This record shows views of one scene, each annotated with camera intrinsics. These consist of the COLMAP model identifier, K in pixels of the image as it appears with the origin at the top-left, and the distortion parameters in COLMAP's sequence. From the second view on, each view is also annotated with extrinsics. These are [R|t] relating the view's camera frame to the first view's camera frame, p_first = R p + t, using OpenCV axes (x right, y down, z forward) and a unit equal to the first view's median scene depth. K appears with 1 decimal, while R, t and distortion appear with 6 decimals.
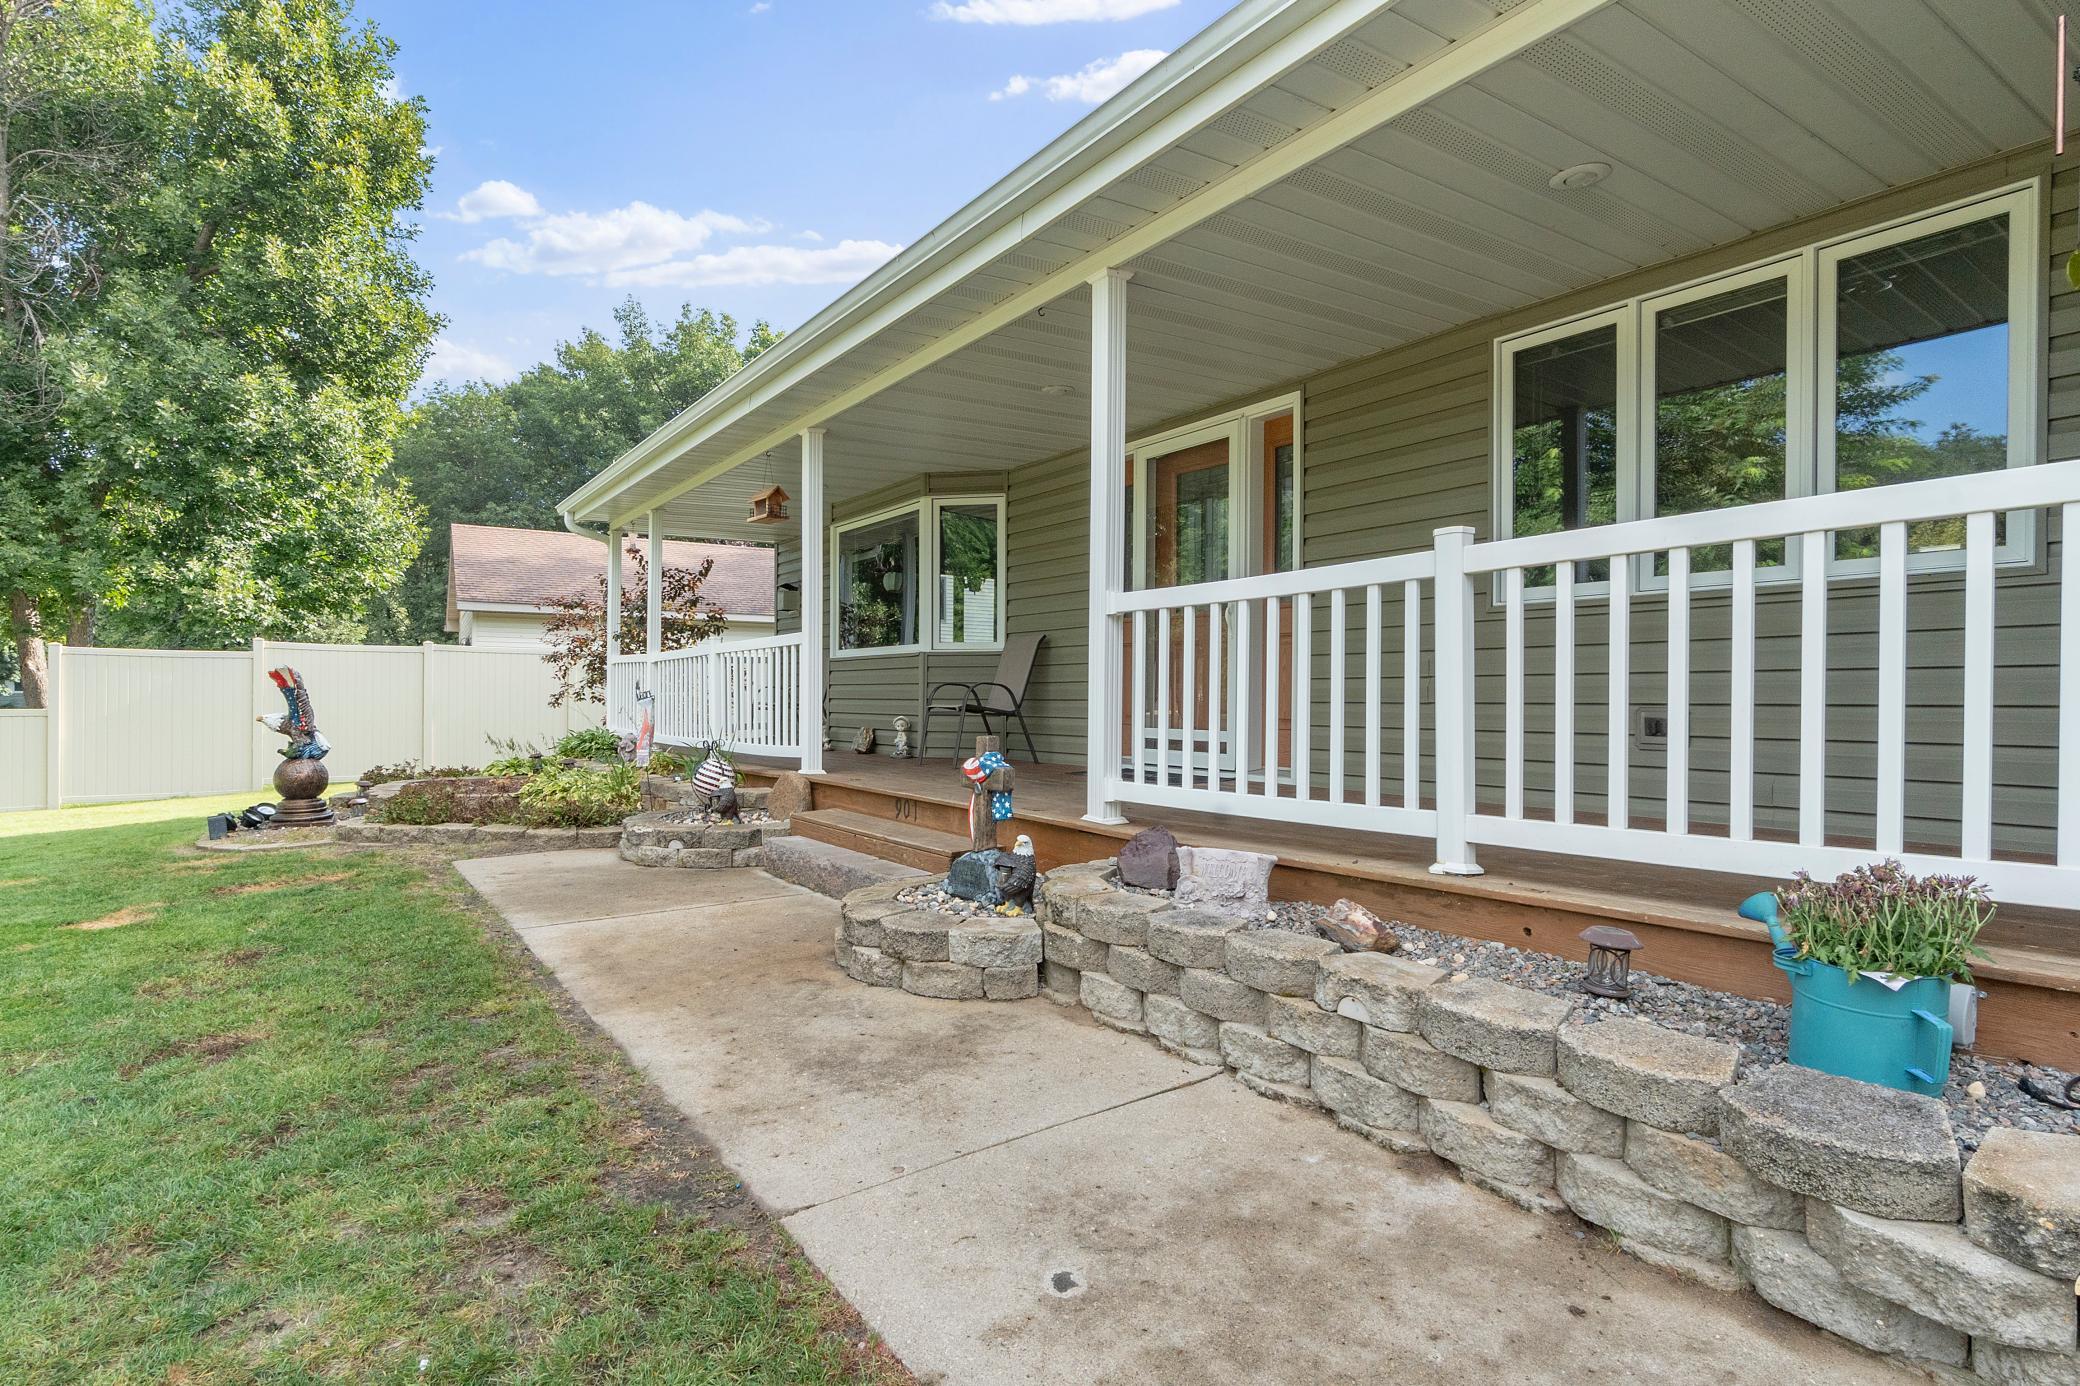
lens RADIAL K [[1030.9, 0, 1040.0], [0, 1030.9, 693.0], [0, 0, 1]] dist [-0.001265, -0.000085]
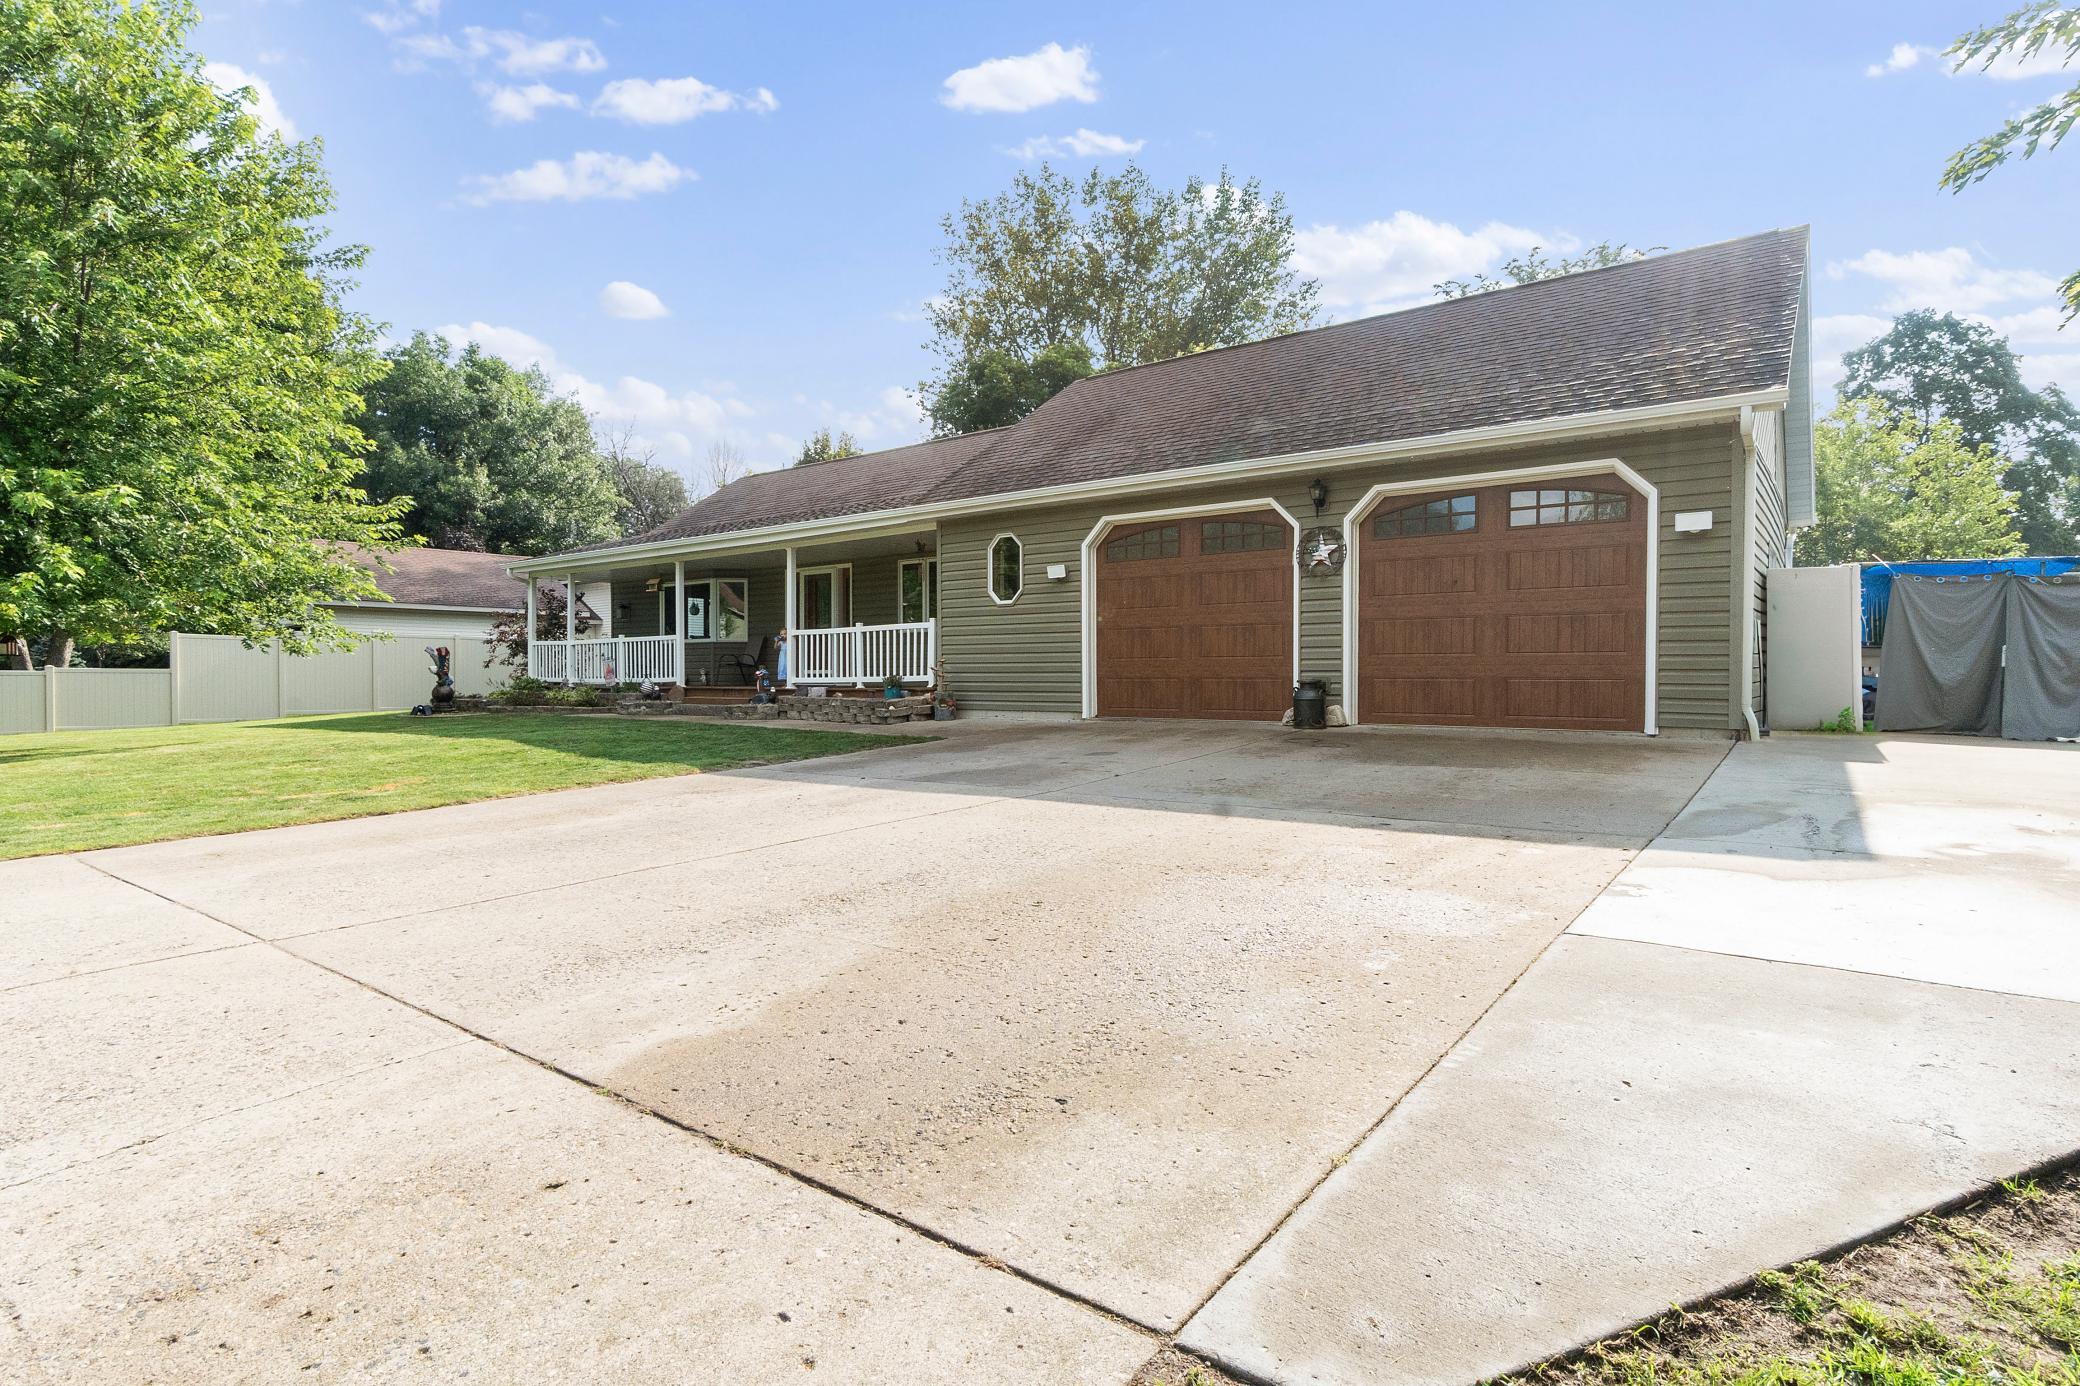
lens RADIAL K [[1030.9, 0, 1040.0], [0, 1030.9, 693.0], [0, 0, 1]] dist [-0.001265, -0.000085]
pose [[0.952483, -0.009623, 0.304441, -0.168192], [0.003286, 0.999767, 0.021321, 0.045394], [-0.304575, -0.019308, 0.952293, -2.204873]]
